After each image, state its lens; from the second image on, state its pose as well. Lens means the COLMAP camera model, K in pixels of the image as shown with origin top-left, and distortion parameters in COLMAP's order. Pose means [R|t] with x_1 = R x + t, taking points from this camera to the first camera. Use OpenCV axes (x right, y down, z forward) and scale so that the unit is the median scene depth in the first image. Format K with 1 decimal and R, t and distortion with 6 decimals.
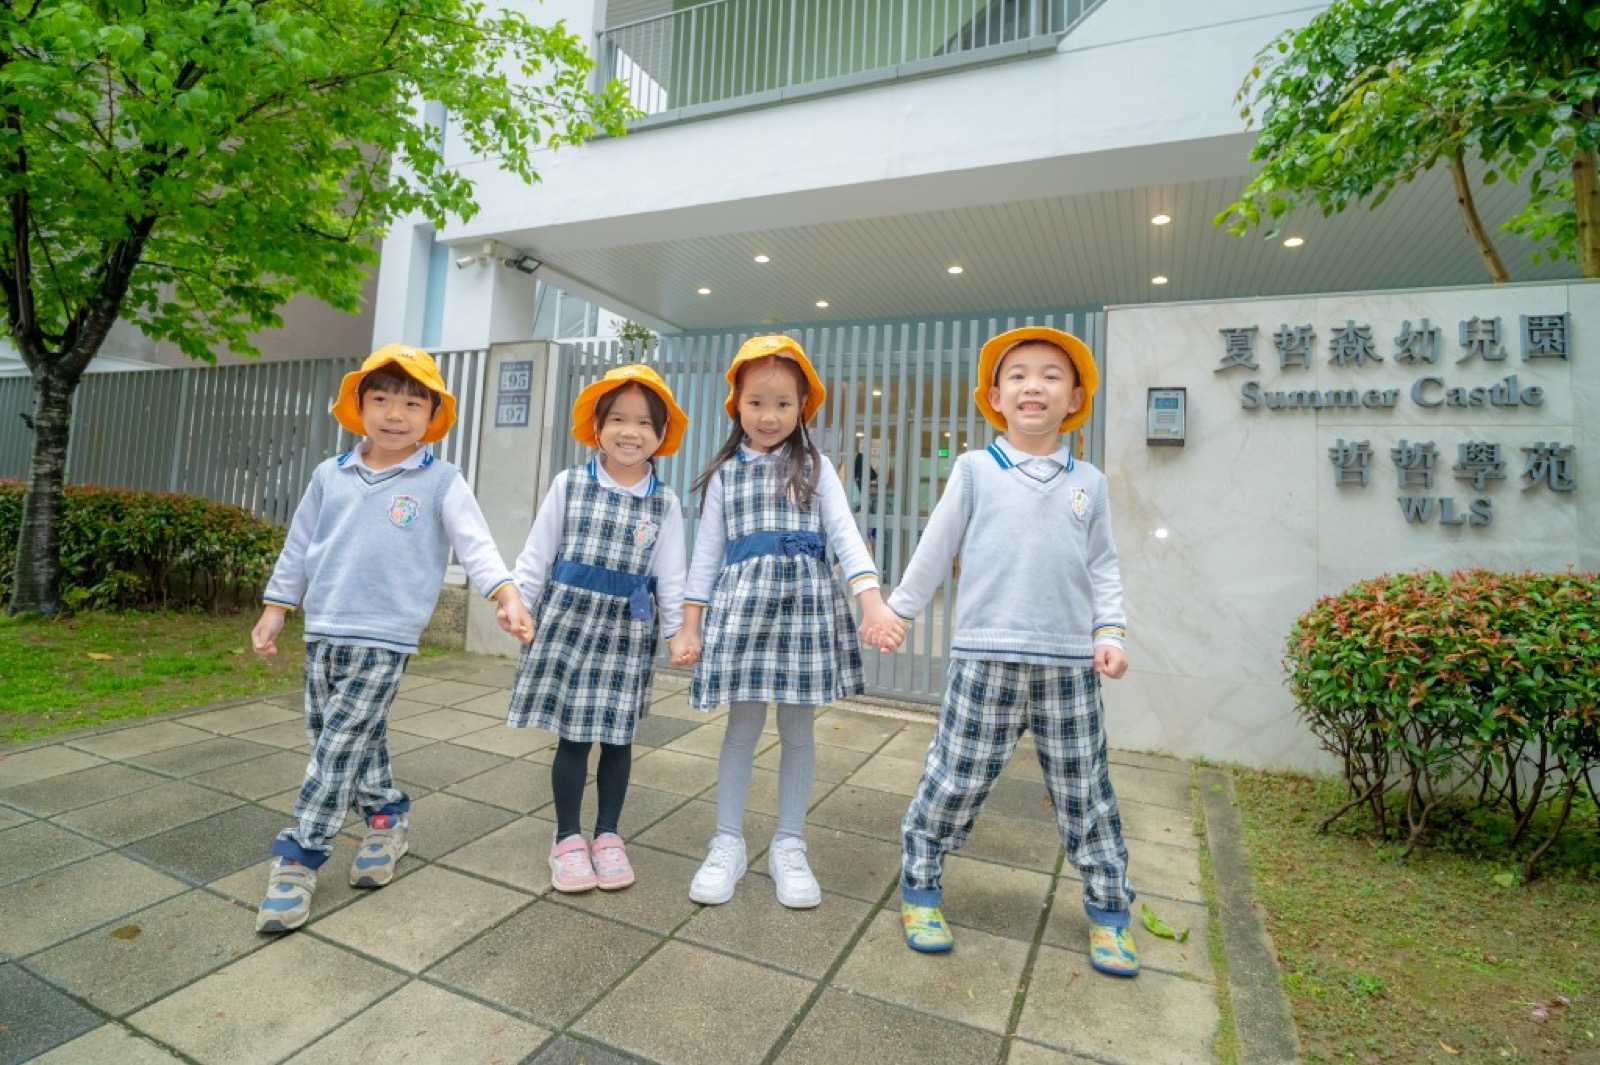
lens RADIAL K [[819.9, 0, 775.4], [0, 819.9, 449.4], [0, 0, 1]] dist [-0.009238, -0.001400]
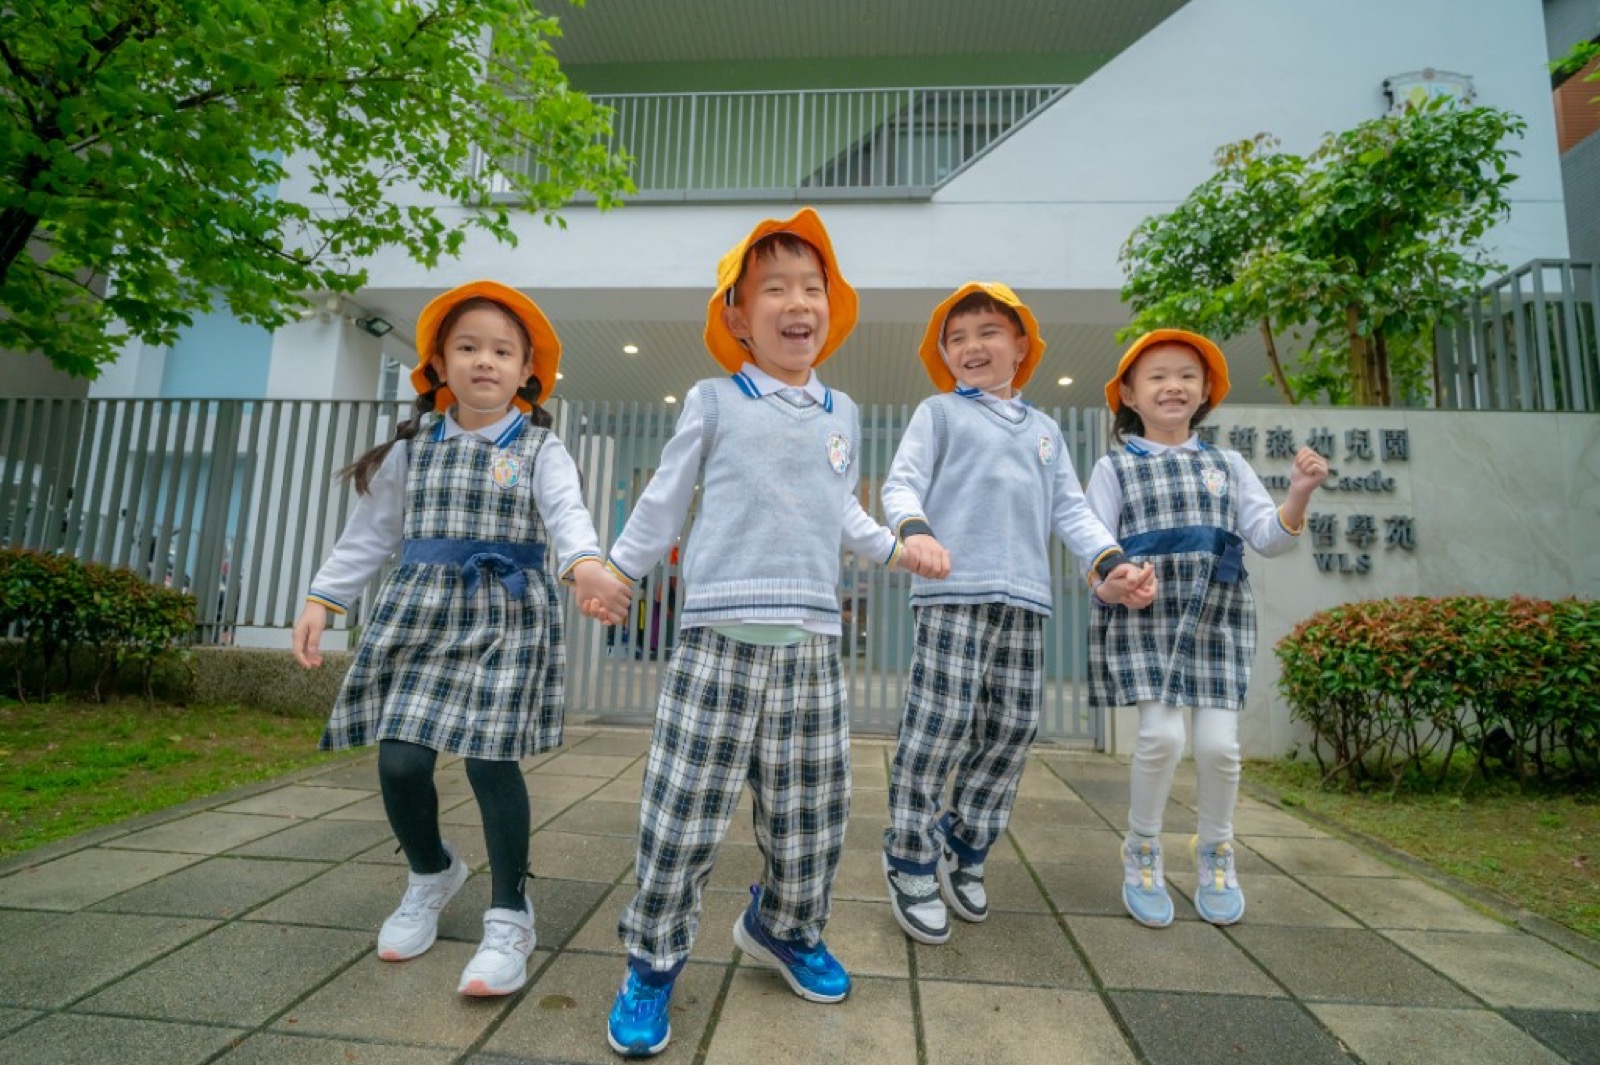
lens RADIAL K [[758.2, 0, 808.1], [0, 758.2, 528.8], [0, 0, 1]] dist [-0.011847, -0.001406]
pose [[0.935128, 0.027846, 0.353213, -0.486986], [-0.018774, 0.999401, -0.029083, 0.068216], [-0.353811, 0.020565, 0.935091, 0.094800]]
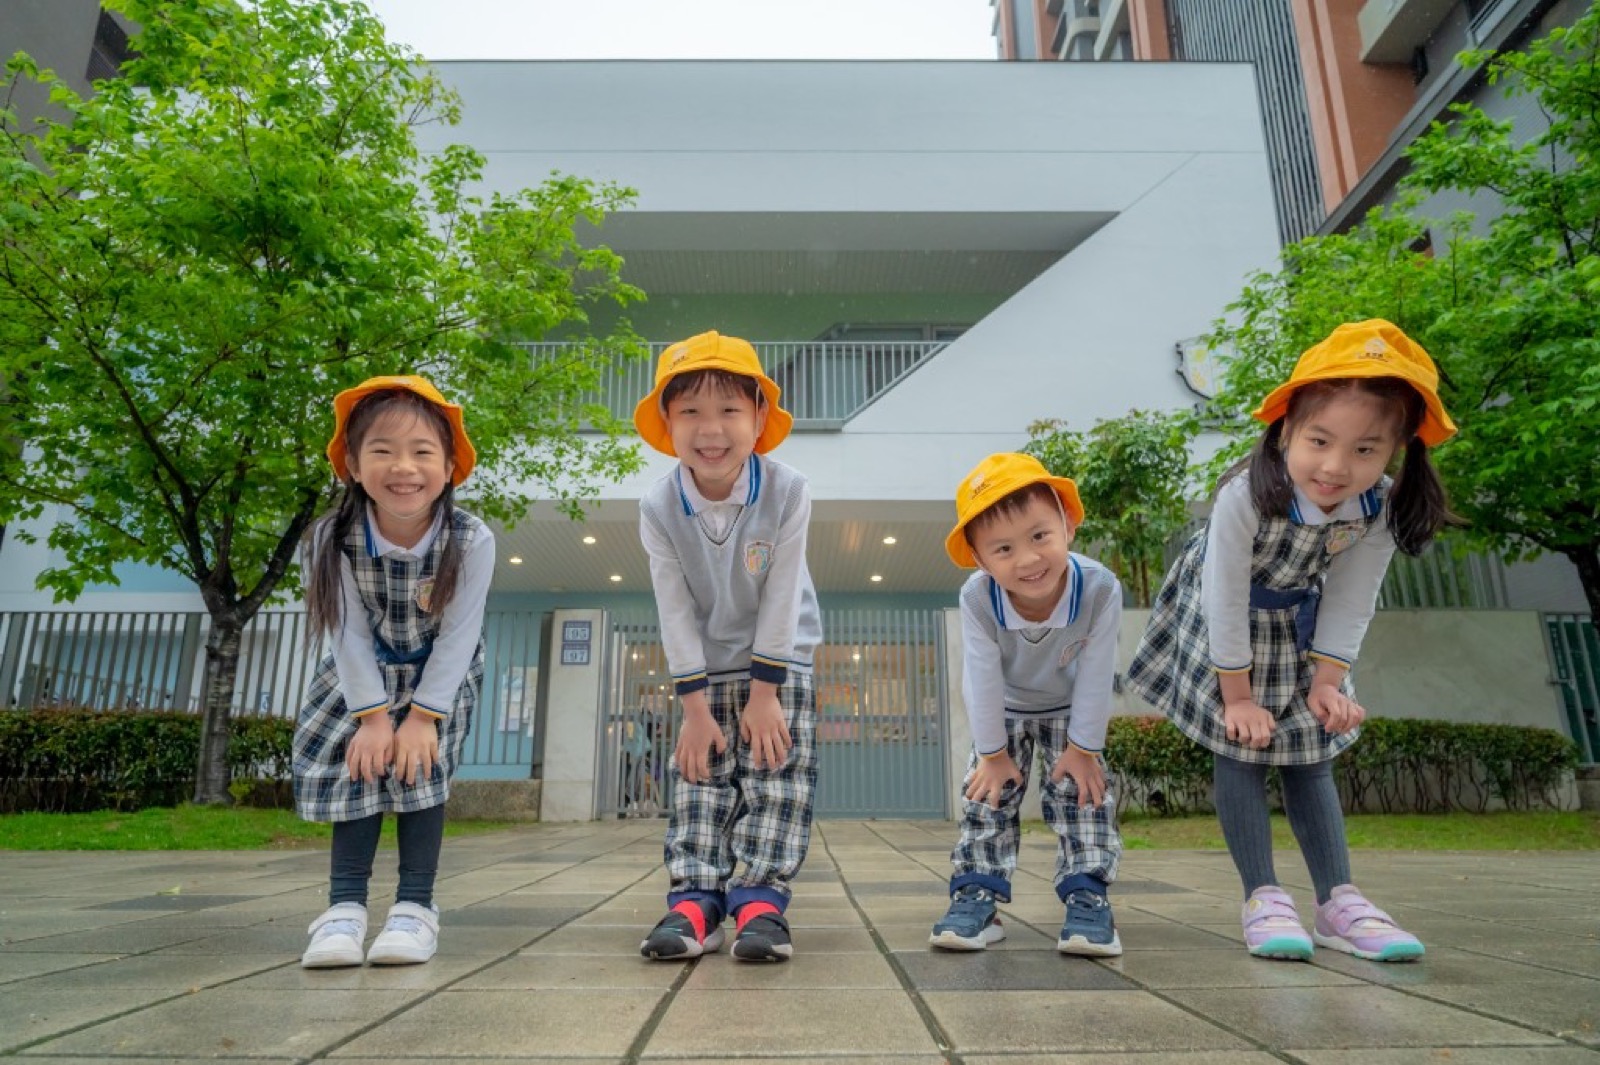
lens RADIAL K [[879.4, 0, 797.9], [0, 879.4, 598.6], [0, 0, 1]] dist [-0.008061, -0.001882]
pose [[0.902641, 0.052194, 0.427217, -1.000118], [0.009090, 0.990086, -0.140167, 0.123959], [-0.430298, 0.130403, 0.893218, -0.939348]]
